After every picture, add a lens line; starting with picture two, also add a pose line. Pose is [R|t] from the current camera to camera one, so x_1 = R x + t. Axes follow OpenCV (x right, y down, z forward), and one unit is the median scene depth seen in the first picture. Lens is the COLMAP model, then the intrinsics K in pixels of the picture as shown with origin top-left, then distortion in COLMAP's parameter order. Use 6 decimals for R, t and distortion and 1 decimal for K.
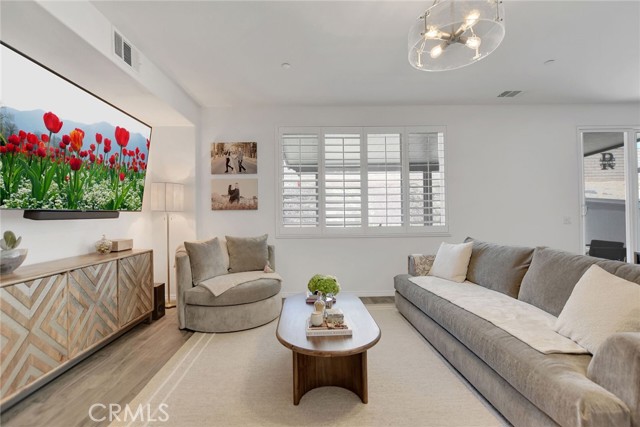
lens RADIAL K [[323.3, 0, 321.1], [0, 323.3, 211.3], [0, 0, 1]] dist [-0.002098, 0.132259]
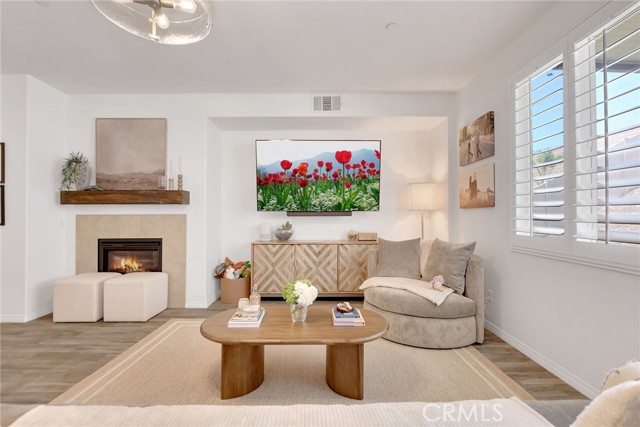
lens RADIAL K [[301.9, 0, 312.2], [0, 301.9, 213.3], [0, 0, 1]] dist [-0.003551, -0.000325]
pose [[-0.017536, 0.019677, -0.999653, 0.687943], [0.014068, 0.999712, 0.019431, -0.014878], [0.999747, -0.013723, -0.017808, 0.908781]]
